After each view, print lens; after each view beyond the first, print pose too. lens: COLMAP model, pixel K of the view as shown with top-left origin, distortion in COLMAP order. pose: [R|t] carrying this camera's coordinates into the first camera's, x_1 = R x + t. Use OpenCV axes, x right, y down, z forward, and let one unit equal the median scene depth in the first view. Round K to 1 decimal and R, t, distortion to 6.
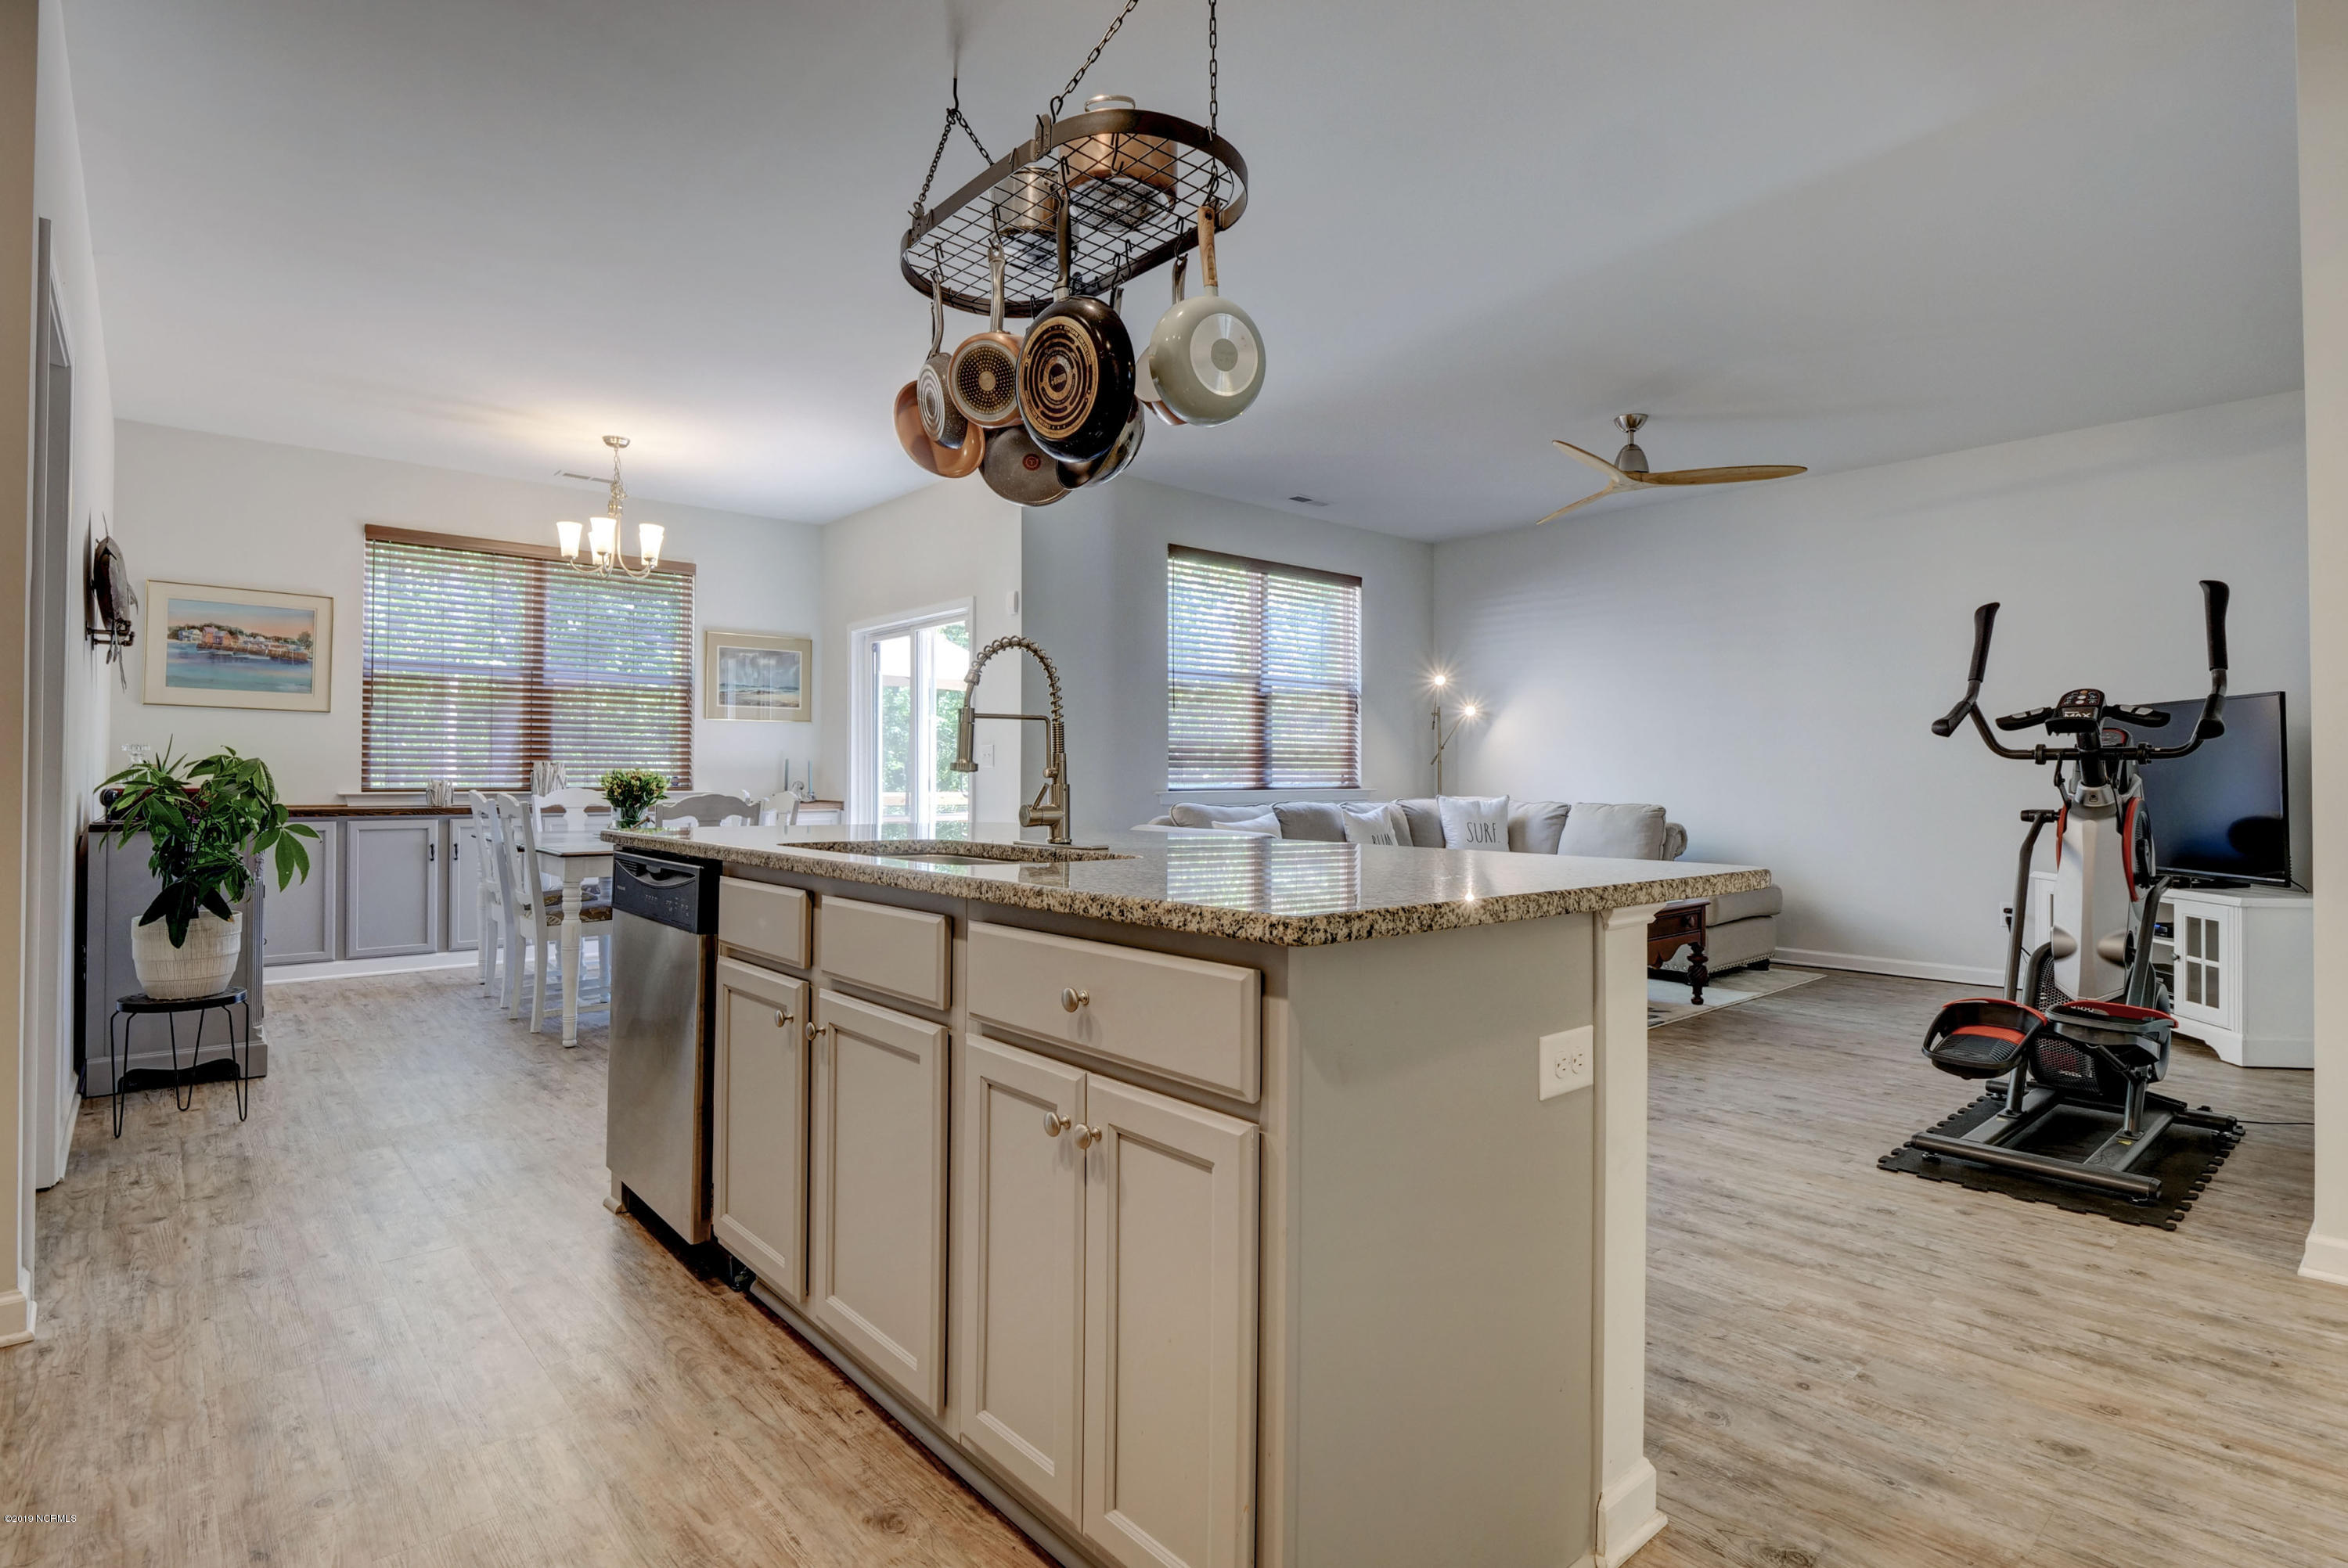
lens RADIAL K [[1155.0, 0, 1162.6], [0, 1155.0, 776.3], [0, 0, 1]] dist [-0.004768, -0.002057]
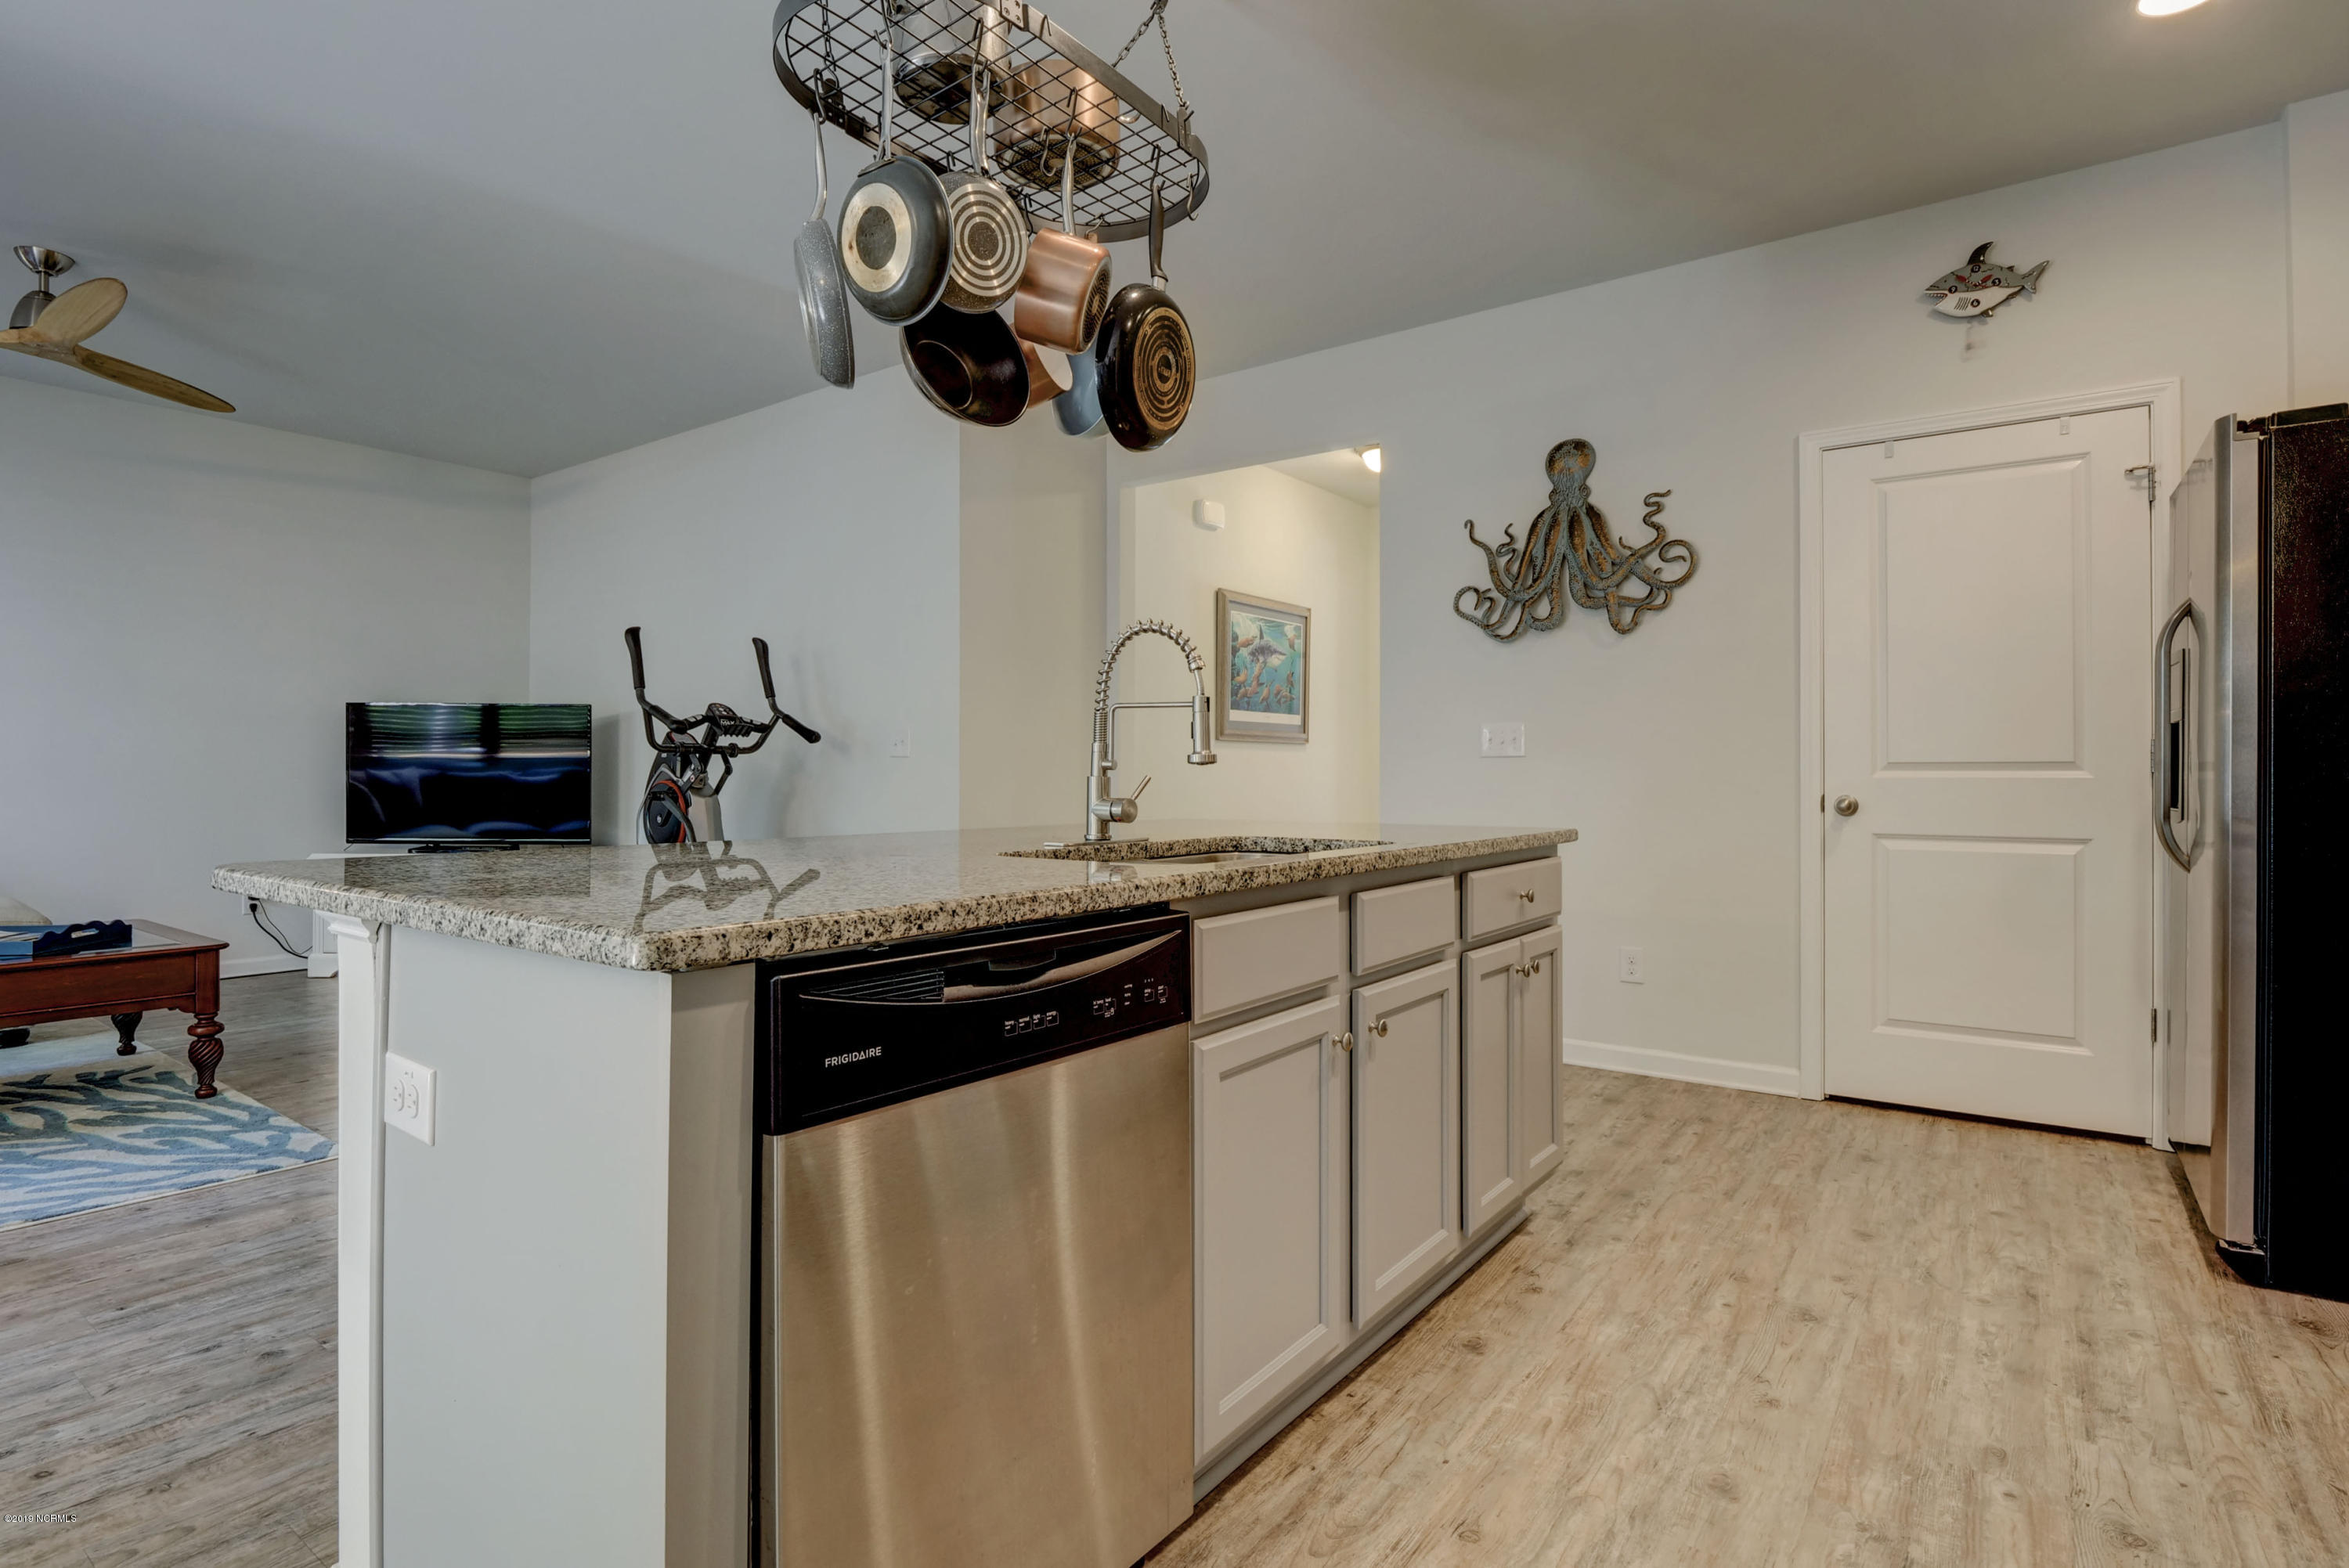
lens RADIAL K [[1155.5, 0, 1161.0], [0, 1155.5, 773.7], [0, 0, 1]] dist [-0.004768, -0.002057]
pose [[-0.202964, -0.007366, 0.979159, -1.178204], [-0.003793, 0.999970, 0.006737, -0.002169], [-0.979179, -0.002347, -0.202986, 1.324147]]
